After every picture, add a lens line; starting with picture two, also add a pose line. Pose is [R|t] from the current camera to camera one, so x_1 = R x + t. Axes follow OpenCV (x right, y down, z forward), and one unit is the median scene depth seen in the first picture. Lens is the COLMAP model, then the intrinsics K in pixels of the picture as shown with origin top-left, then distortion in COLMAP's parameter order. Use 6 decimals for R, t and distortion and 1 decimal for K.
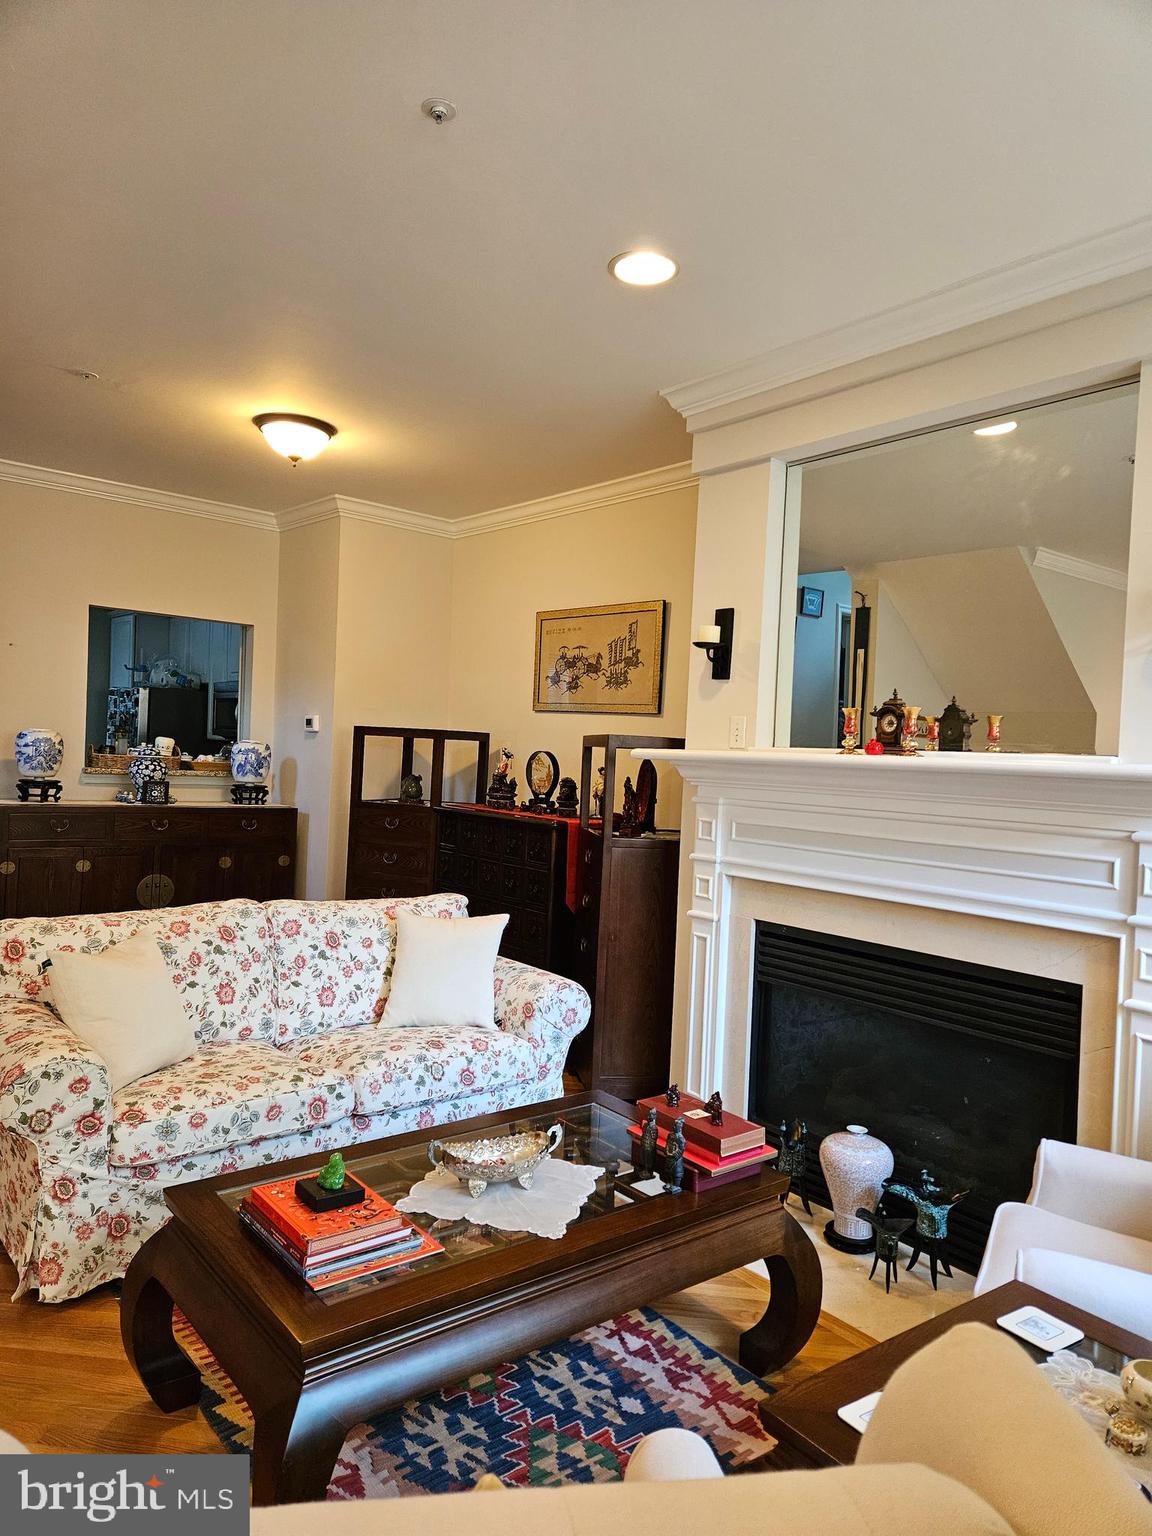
lens RADIAL K [[1023.4, 0, 577.8], [0, 1023.4, 763.0], [0, 0, 1]] dist [0.066623, -0.054571]
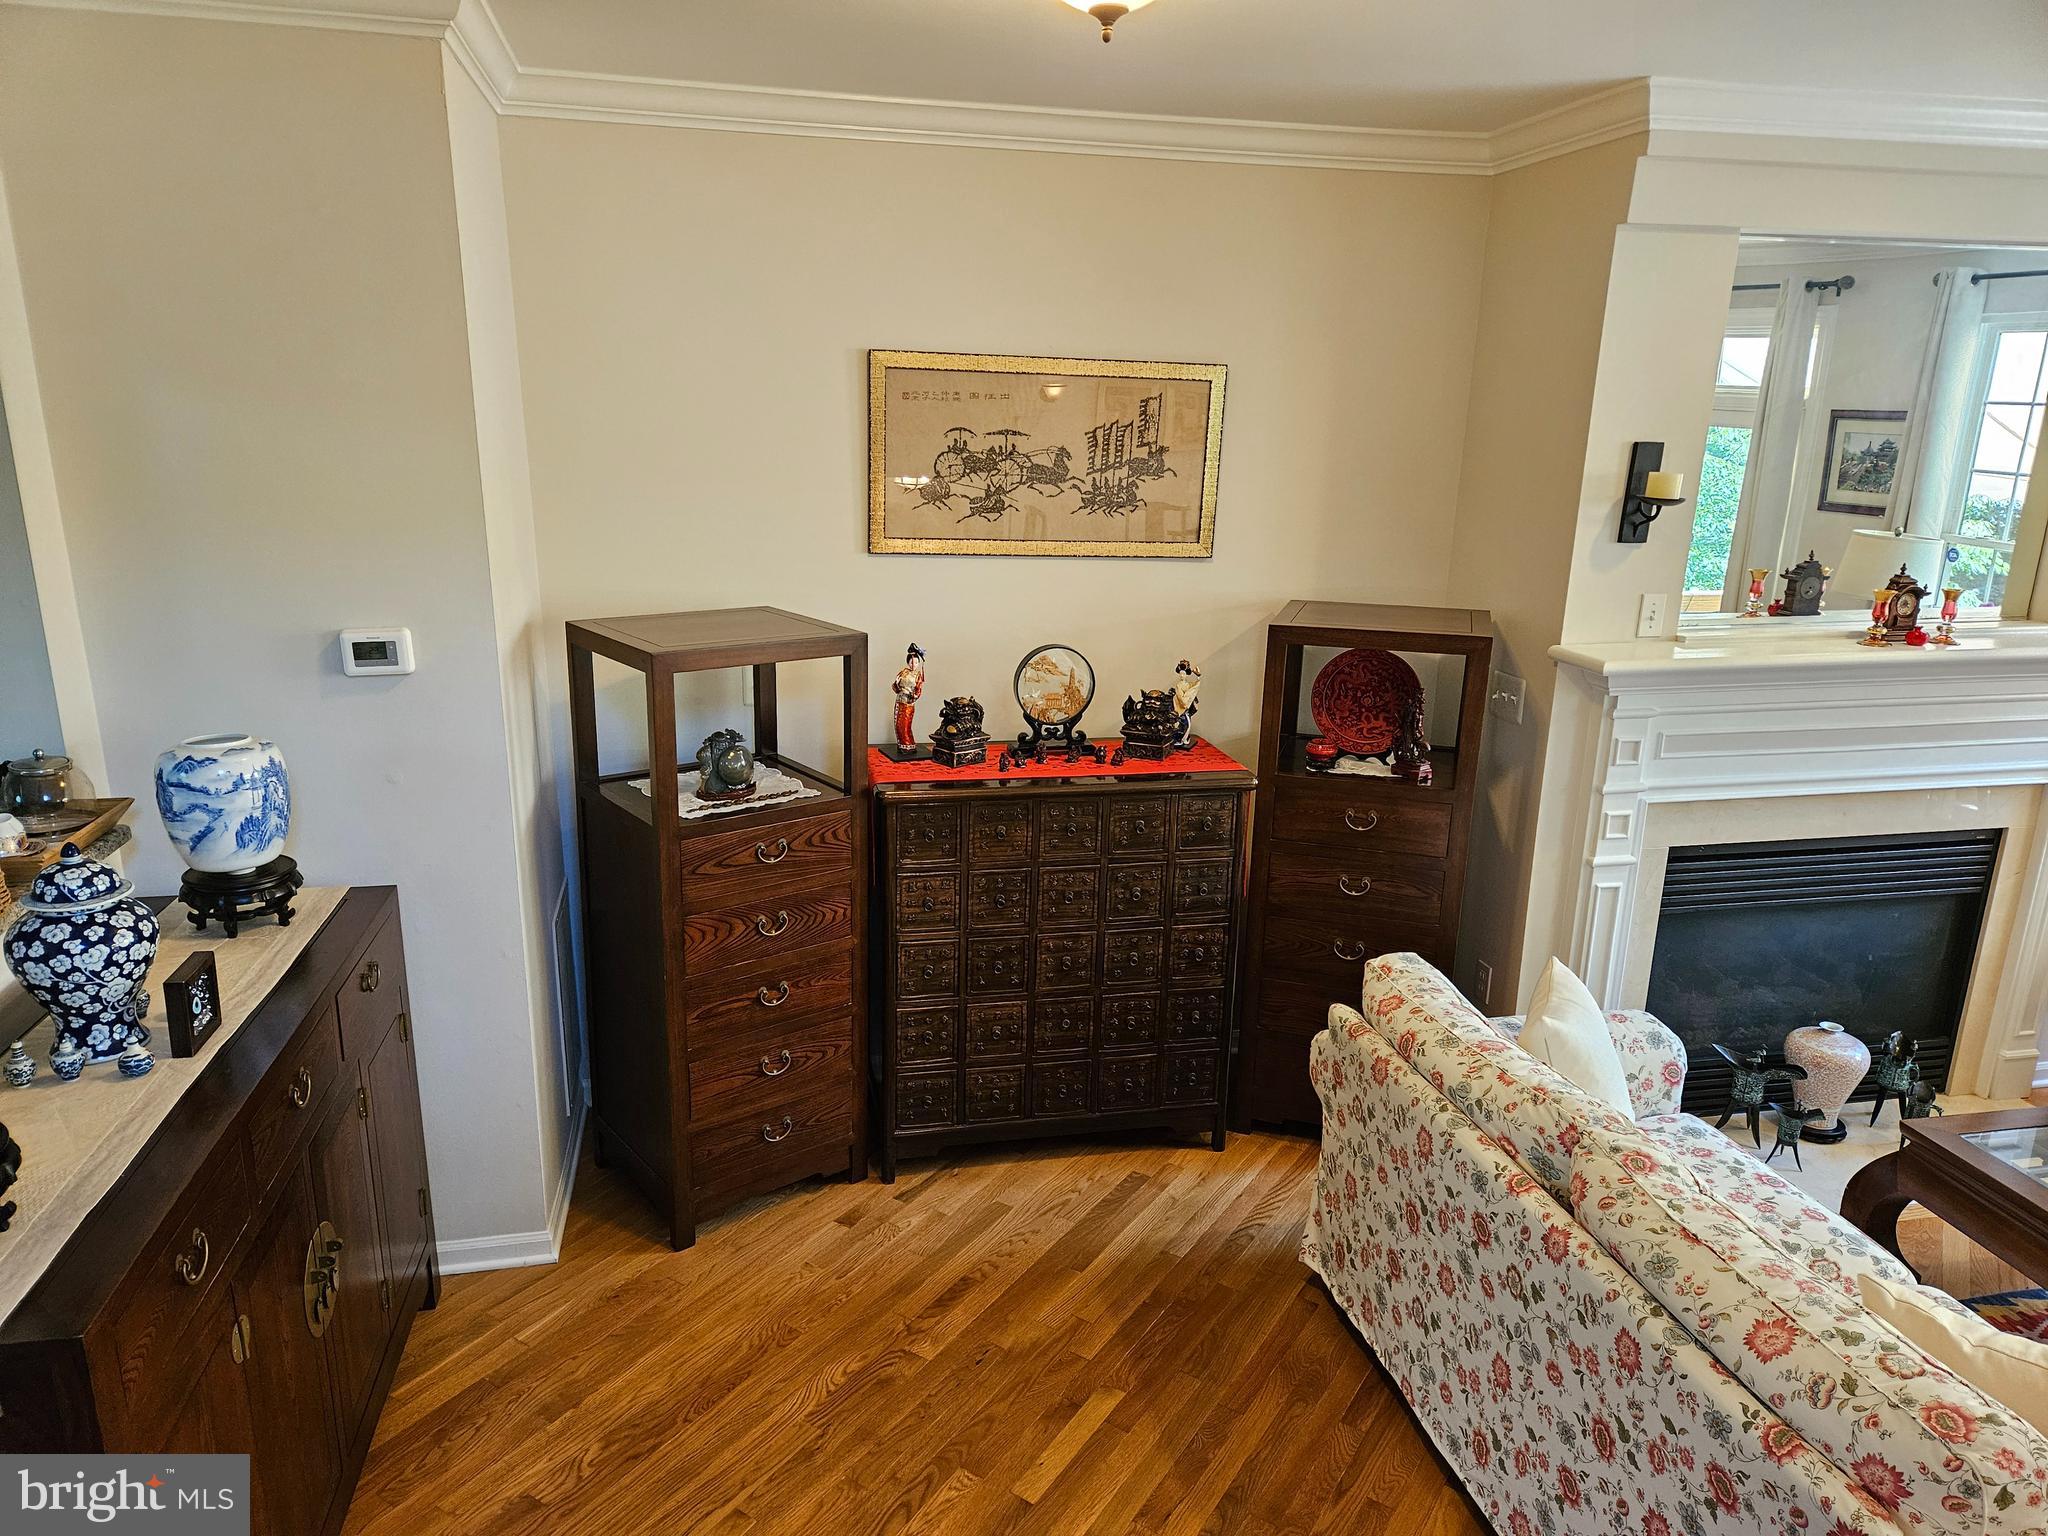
lens RADIAL K [[1364.5, 0, 1013.5], [0, 1364.5, 787.6], [0, 0, 1]] dist [0.066623, -0.054571]
pose [[0.467063, -0.277637, 0.839506, -0.684123], [0.015692, 0.951880, 0.306070, -0.164543], [-0.884085, -0.129781, 0.448944, 0.690970]]
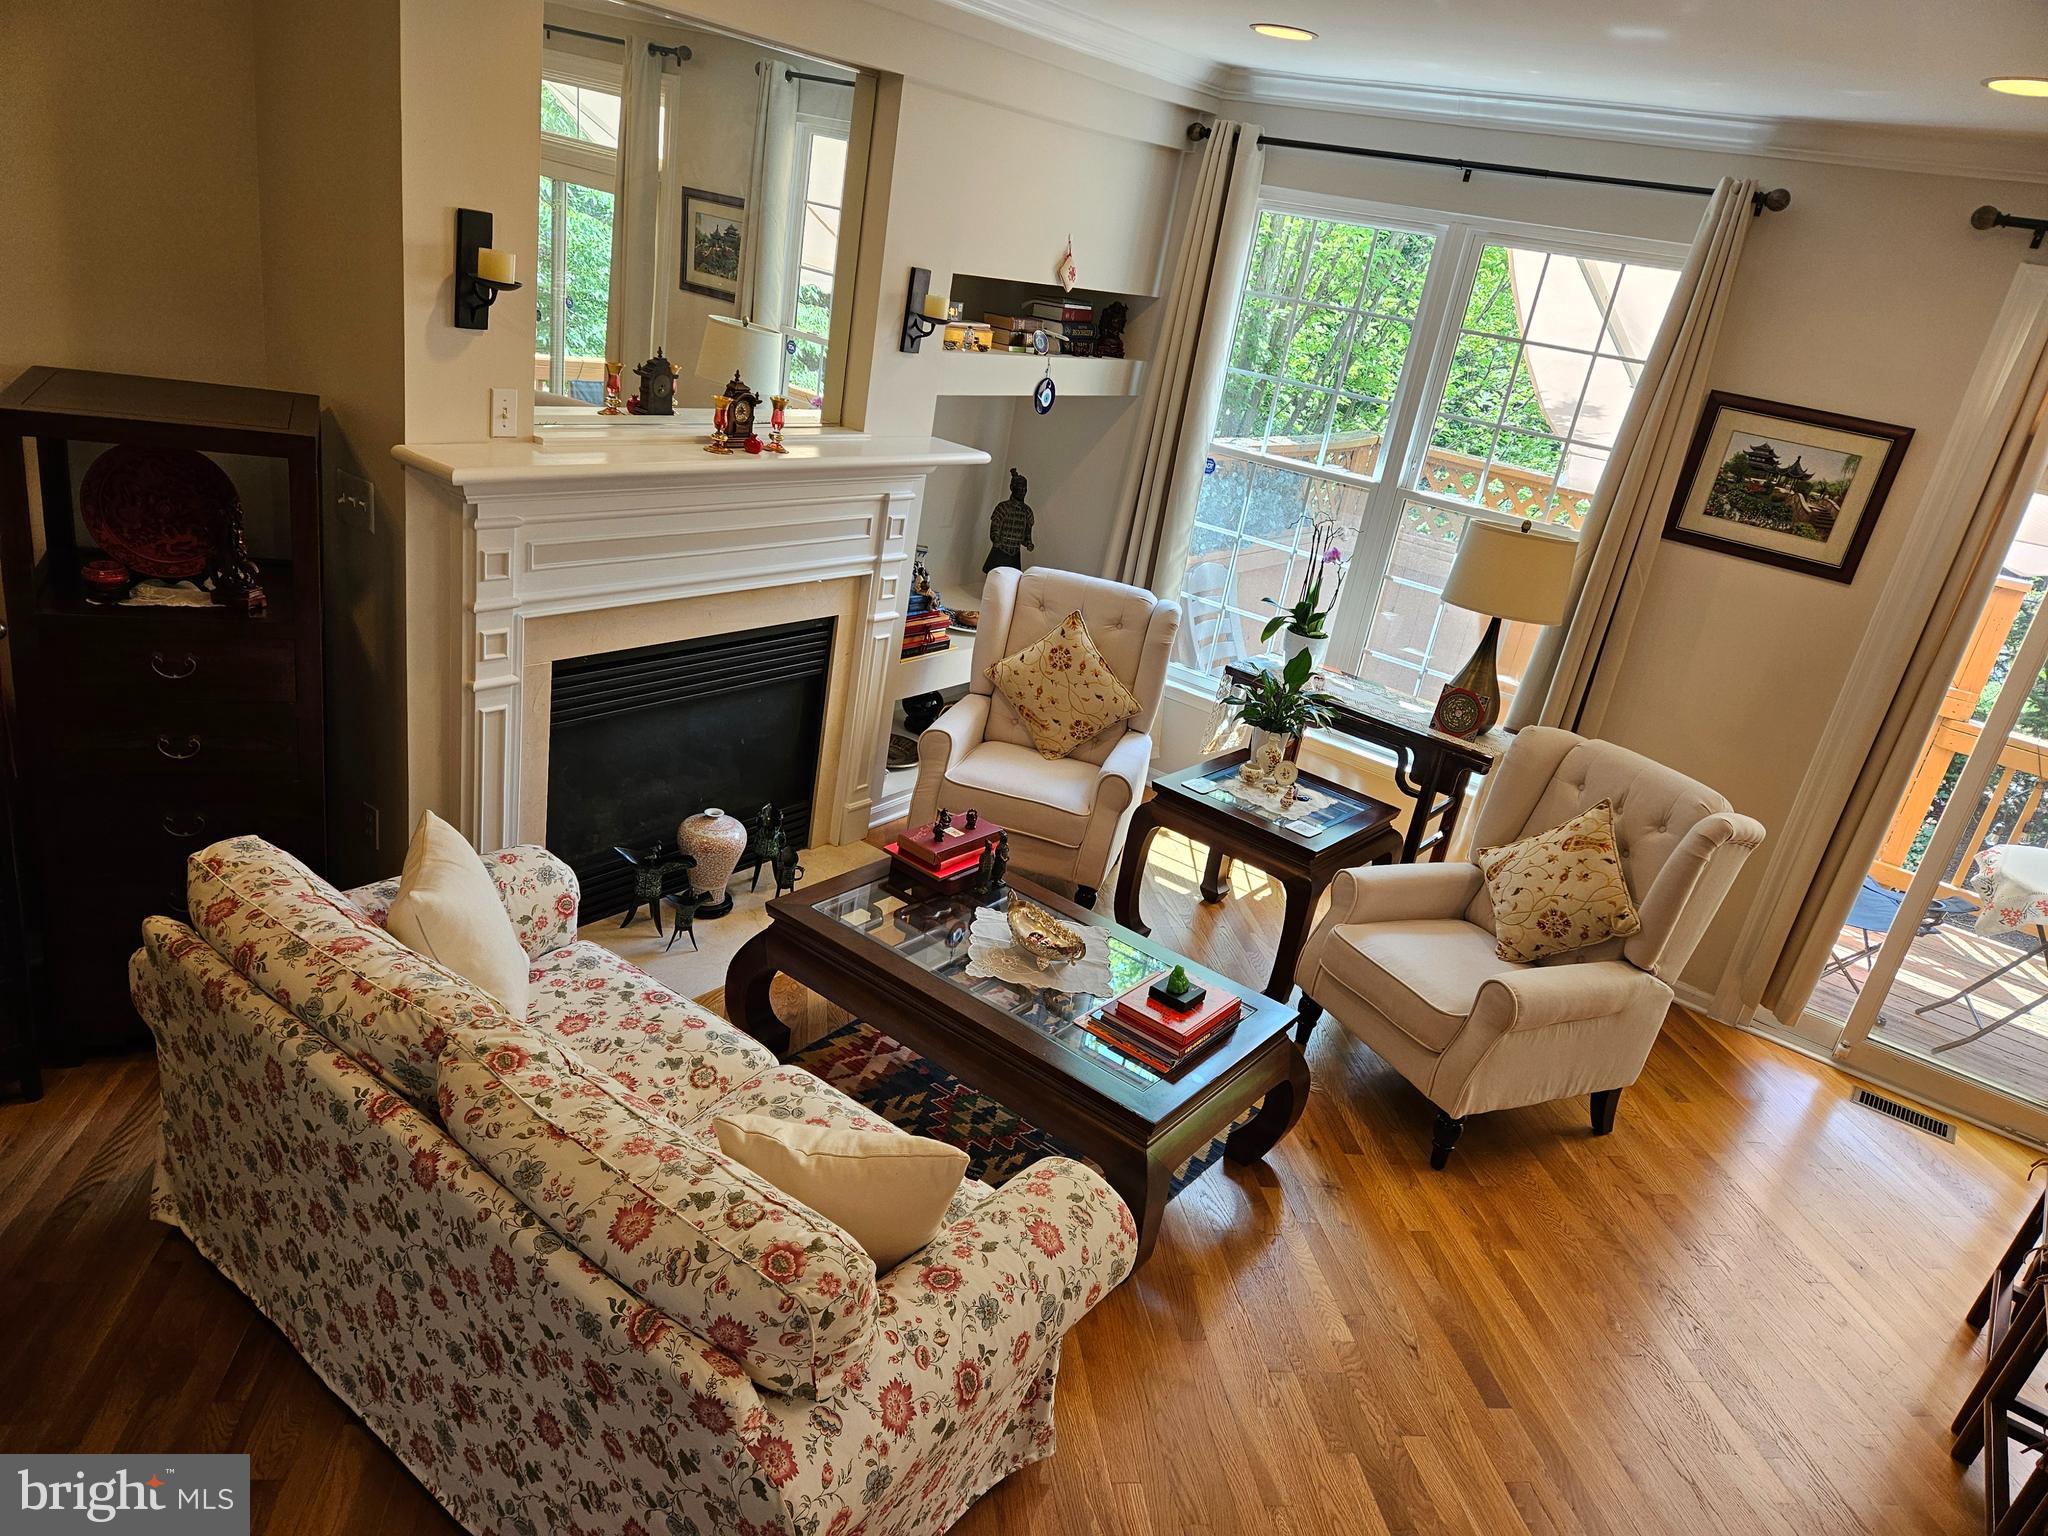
lens RADIAL K [[1364.5, 0, 1014.3], [0, 1364.5, 800.0], [0, 0, 1]] dist [0.066623, -0.054571]
pose [[-0.221159, -0.449395, 0.865525, -0.605861], [-0.162960, 0.892052, 0.421529, -0.177626], [-0.961526, -0.047822, -0.270519, 0.666743]]
